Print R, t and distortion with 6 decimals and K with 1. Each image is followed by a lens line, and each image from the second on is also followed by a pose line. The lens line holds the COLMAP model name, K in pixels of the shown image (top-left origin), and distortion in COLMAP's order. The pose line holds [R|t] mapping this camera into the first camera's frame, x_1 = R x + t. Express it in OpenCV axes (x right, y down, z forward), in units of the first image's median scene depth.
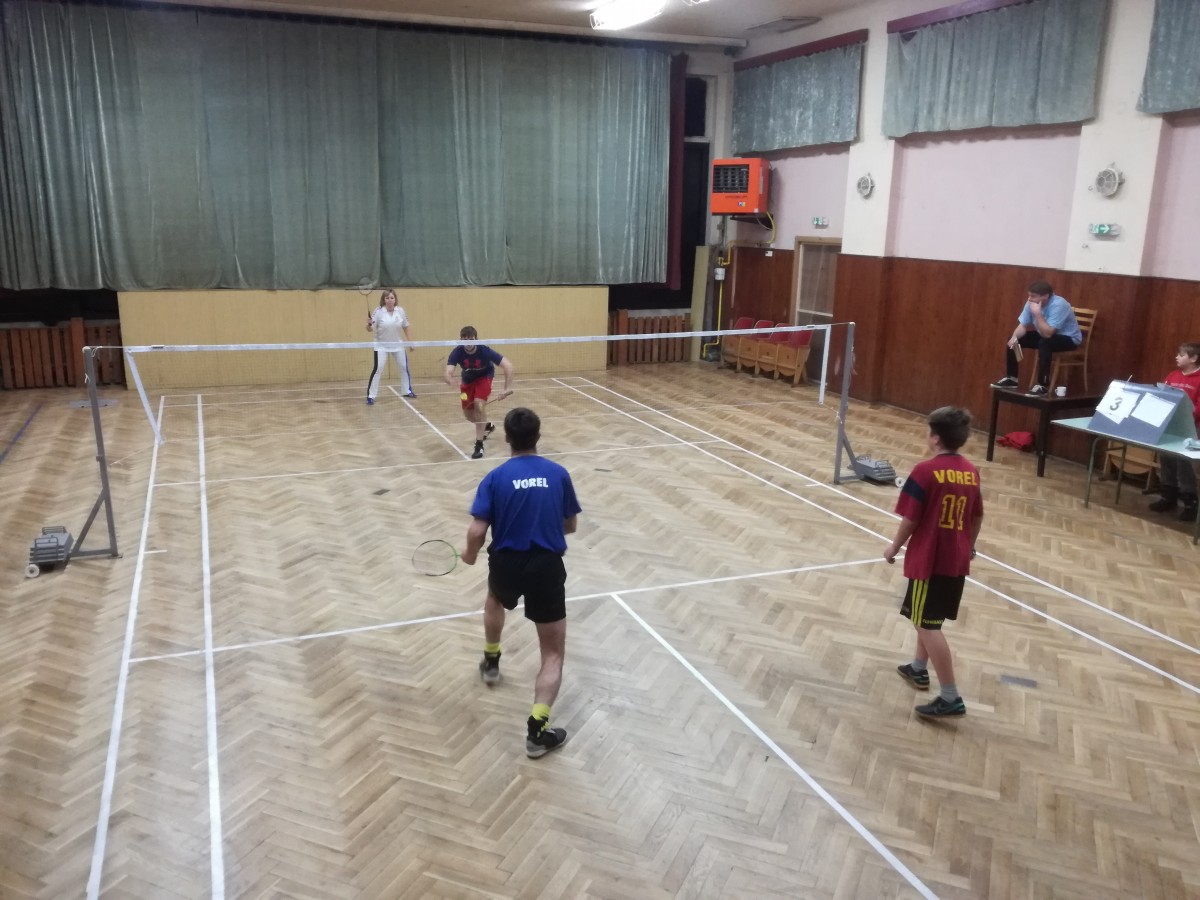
lens RADIAL K [[1005.0, 0, 593.5], [0, 1005.0, 468.3], [0, 0, 1]] dist [0.079795, -0.136344]
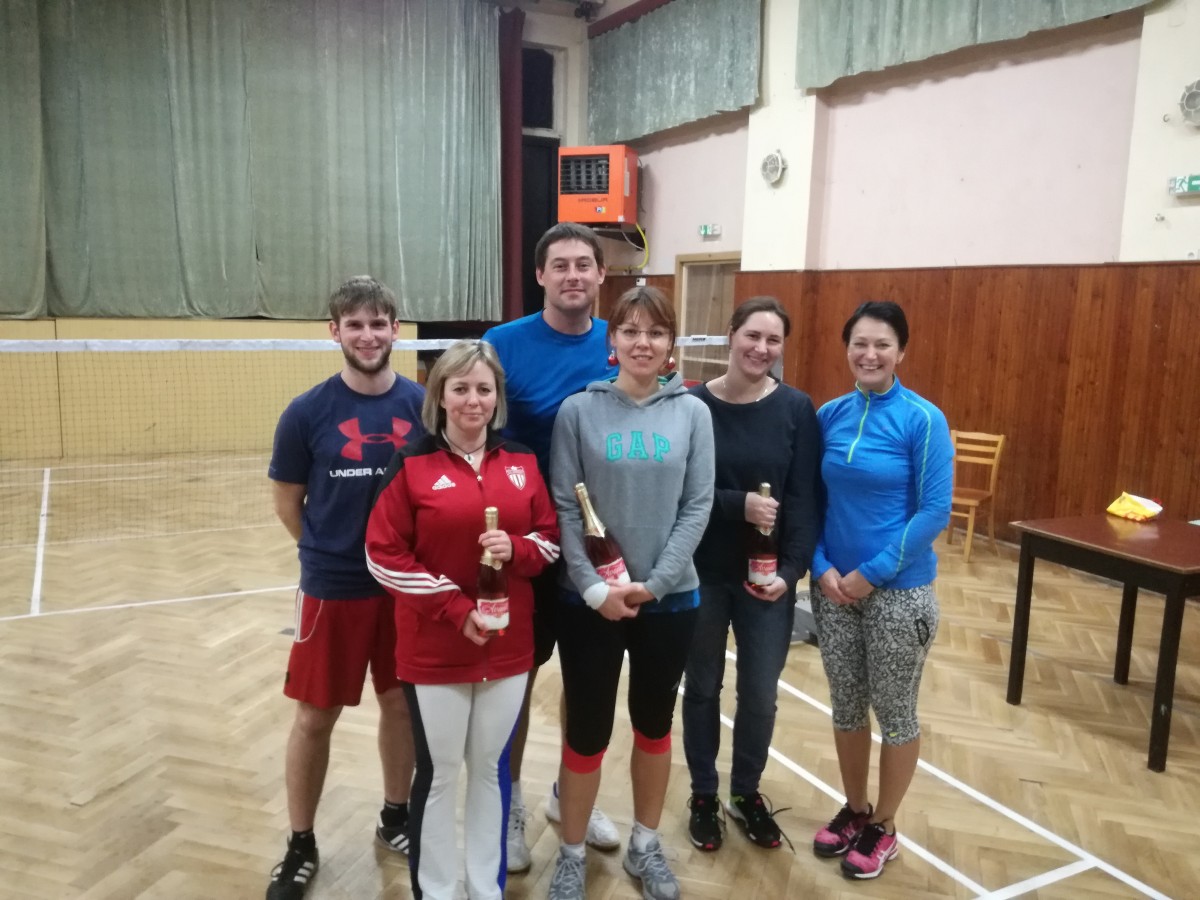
lens RADIAL K [[1005.0, 0, 597.1], [0, 1005.0, 465.5], [0, 0, 1]] dist [0.079795, -0.136344]
pose [[0.994268, -0.008915, 0.106546, 0.080155], [0.017611, 0.996562, -0.080956, -0.029061], [-0.105458, 0.082369, 0.991007, 0.373077]]
